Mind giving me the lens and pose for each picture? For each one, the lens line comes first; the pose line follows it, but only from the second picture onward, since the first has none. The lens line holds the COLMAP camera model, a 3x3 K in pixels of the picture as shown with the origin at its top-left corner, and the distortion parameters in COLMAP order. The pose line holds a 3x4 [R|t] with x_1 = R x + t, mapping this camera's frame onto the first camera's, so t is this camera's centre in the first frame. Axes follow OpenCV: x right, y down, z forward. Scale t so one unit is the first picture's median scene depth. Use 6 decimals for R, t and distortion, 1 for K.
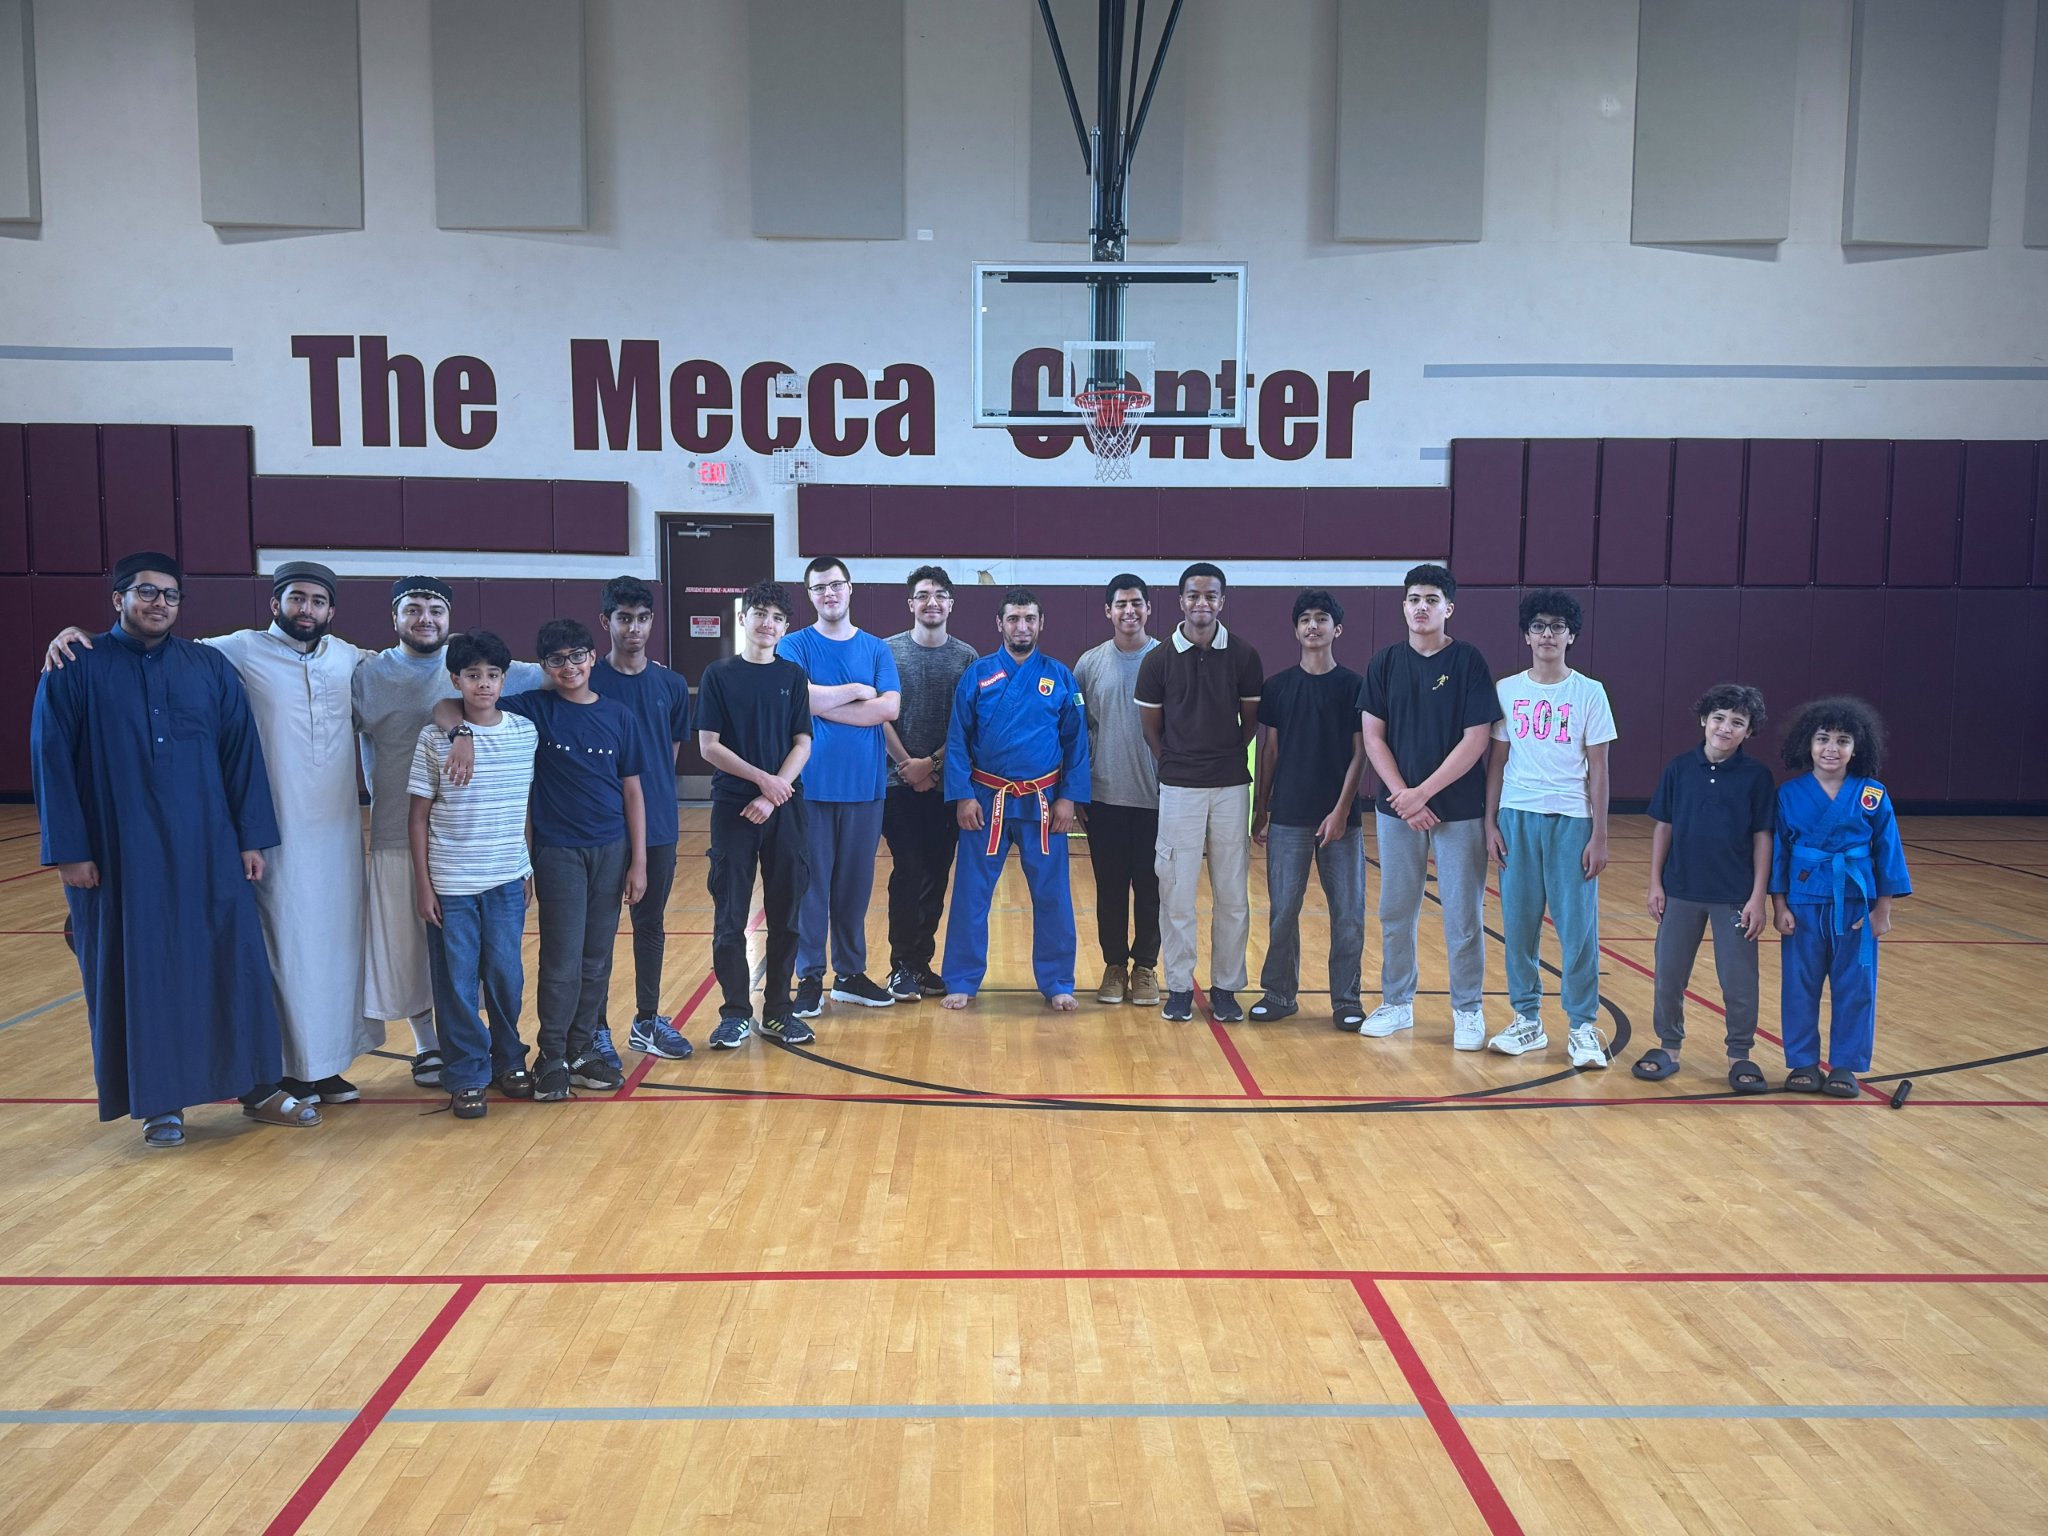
lens RADIAL K [[1726.4, 0, 1022.6], [0, 1726.4, 798.0], [0, 0, 1]] dist [0.095370, -0.158570]
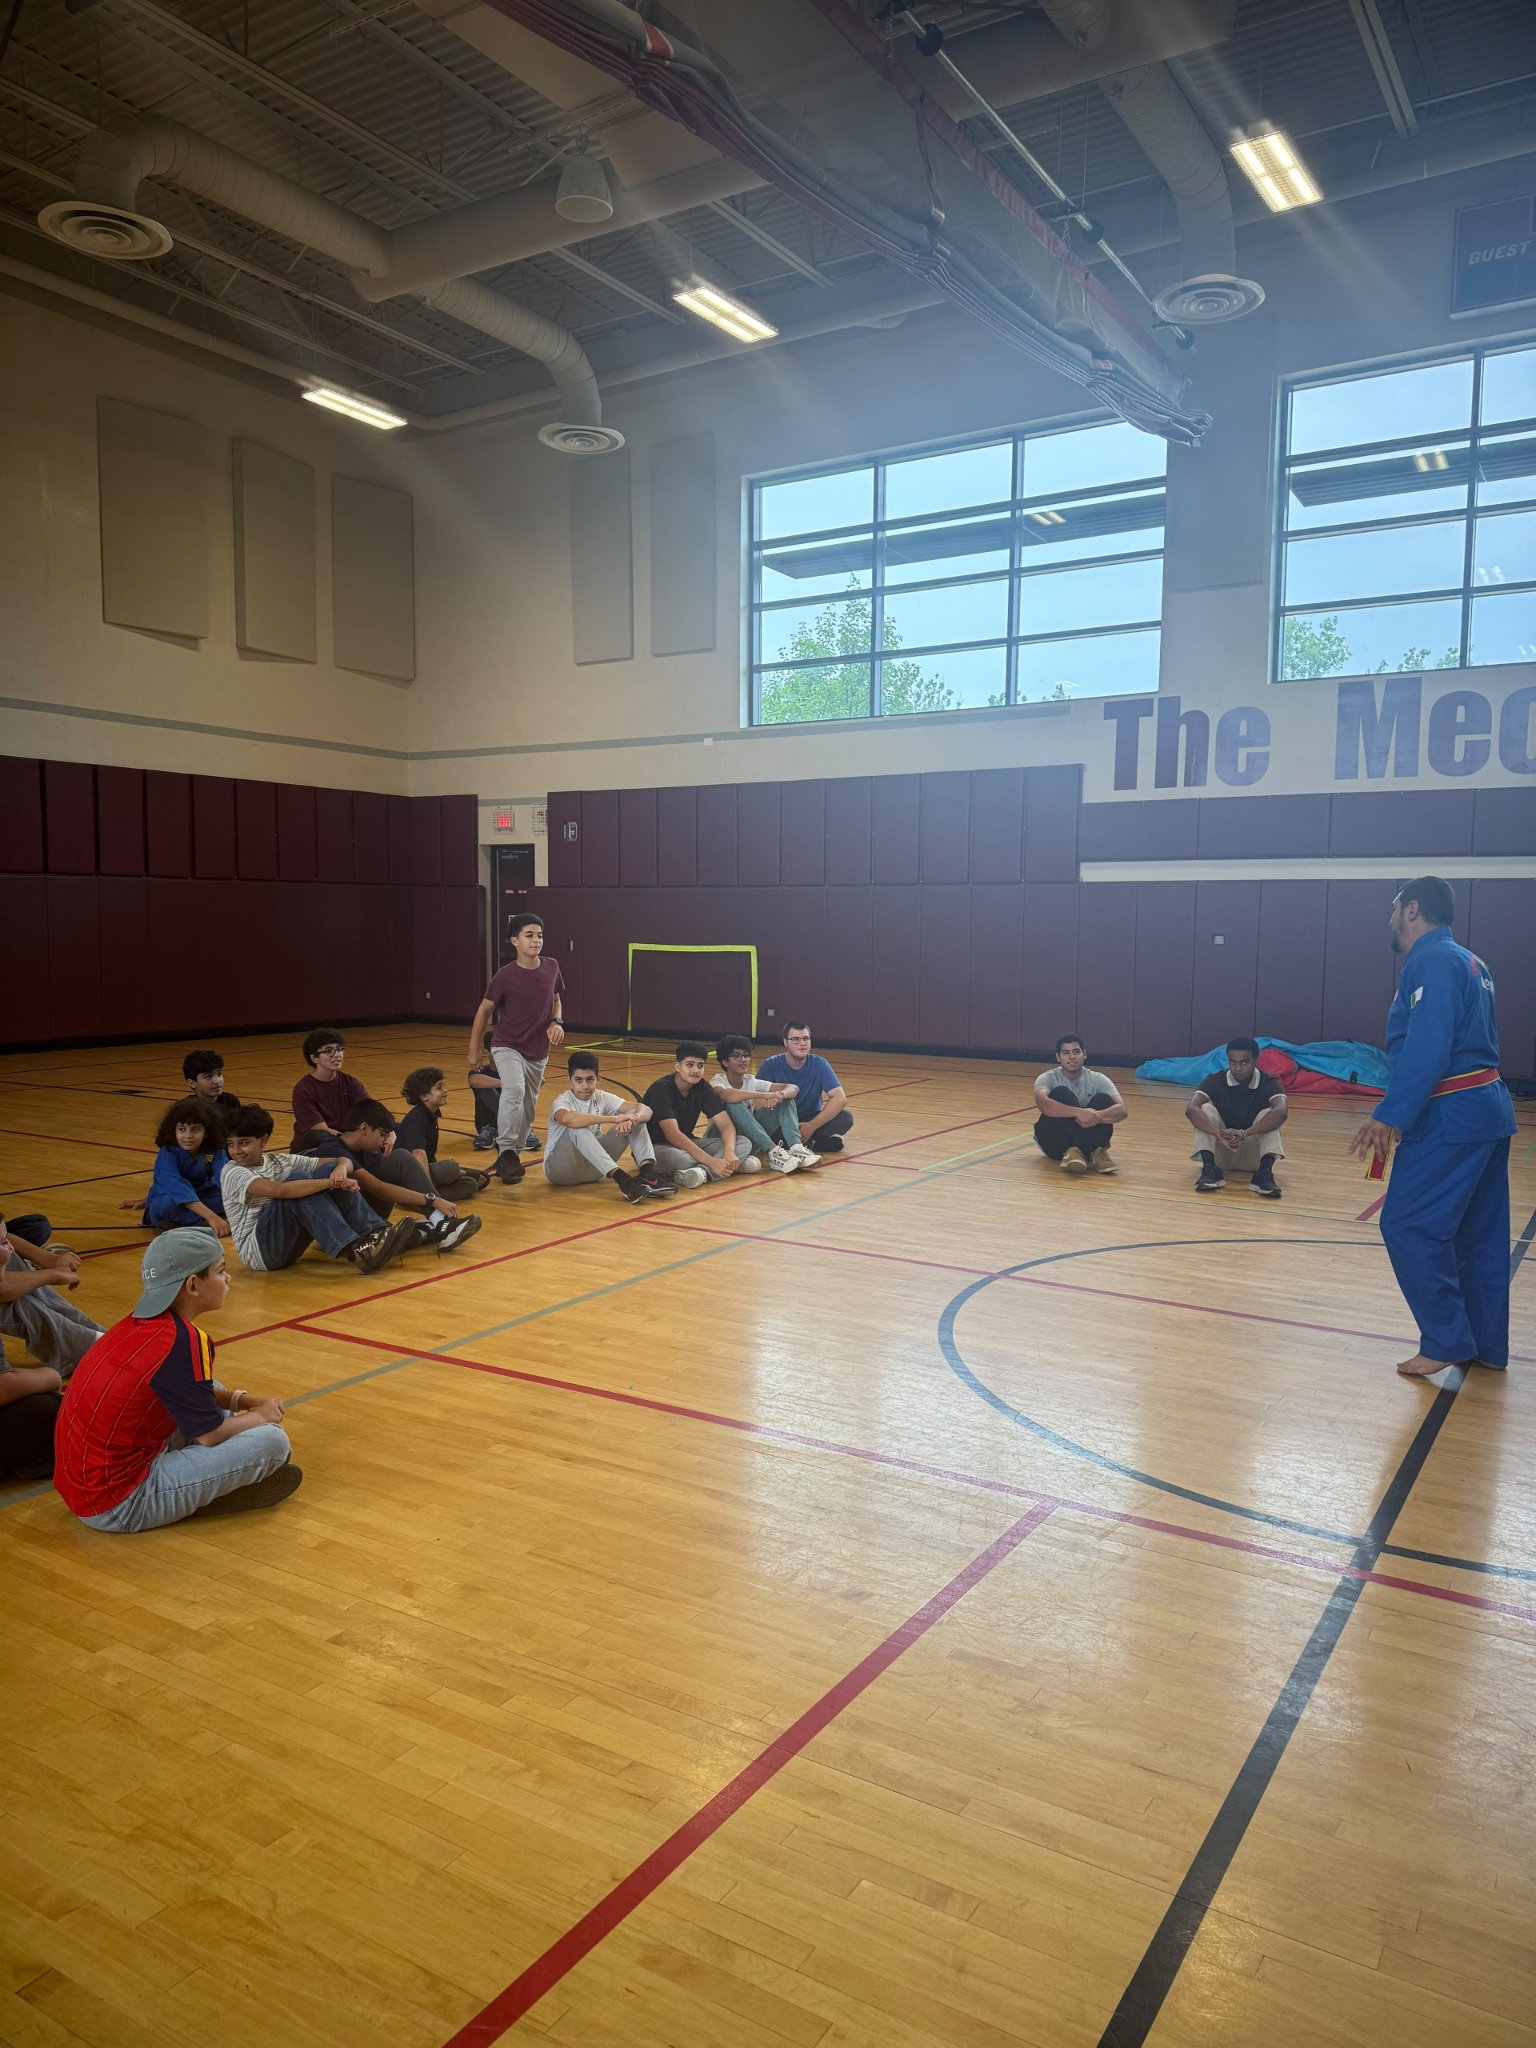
lens RADIAL K [[1419.5, 0, 776.6], [0, 1419.5, 1041.4], [0, 0, 1]] dist [0.105966, -0.173989]
pose [[0.536372, -0.074807, 0.840660, -0.312308], [0.077024, 0.996246, 0.039507, 0.001565], [-0.840460, 0.043560, 0.540120, -0.021701]]
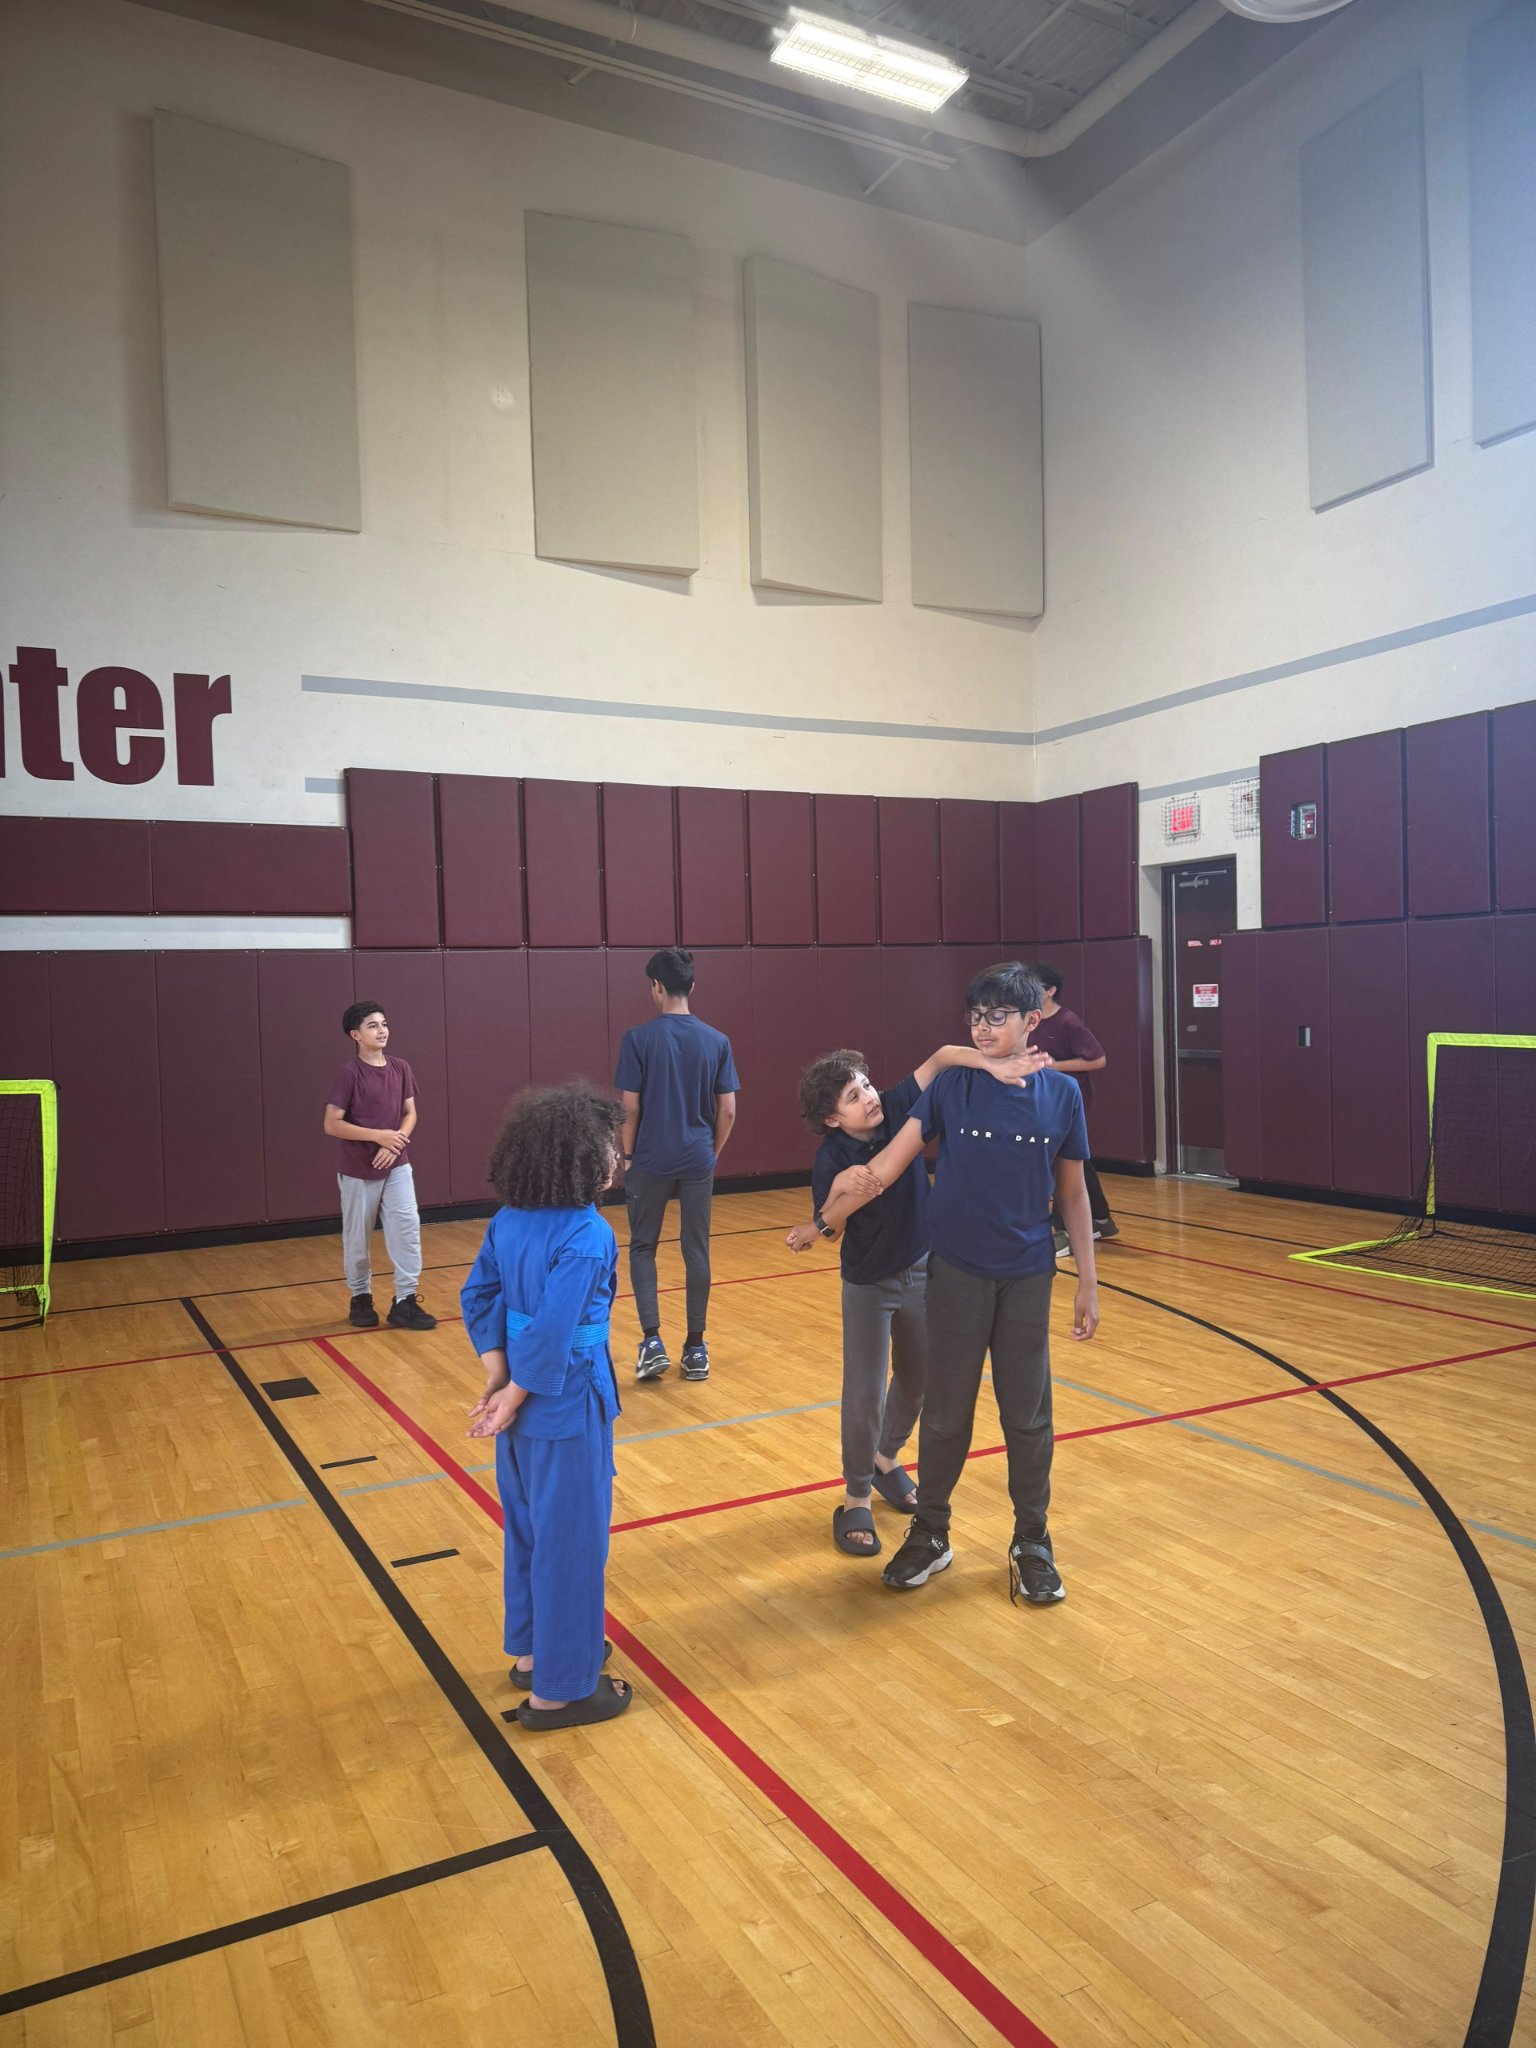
lens RADIAL K [[1419.5, 0, 776.6], [0, 1419.5, 1041.4], [0, 0, 1]] dist [0.105966, -0.173989]
pose [[0.885894, -0.041181, 0.462057, 0.106009], [0.076013, 0.995475, -0.057014, -0.024474], [-0.457619, 0.085631, 0.885016, 0.311332]]
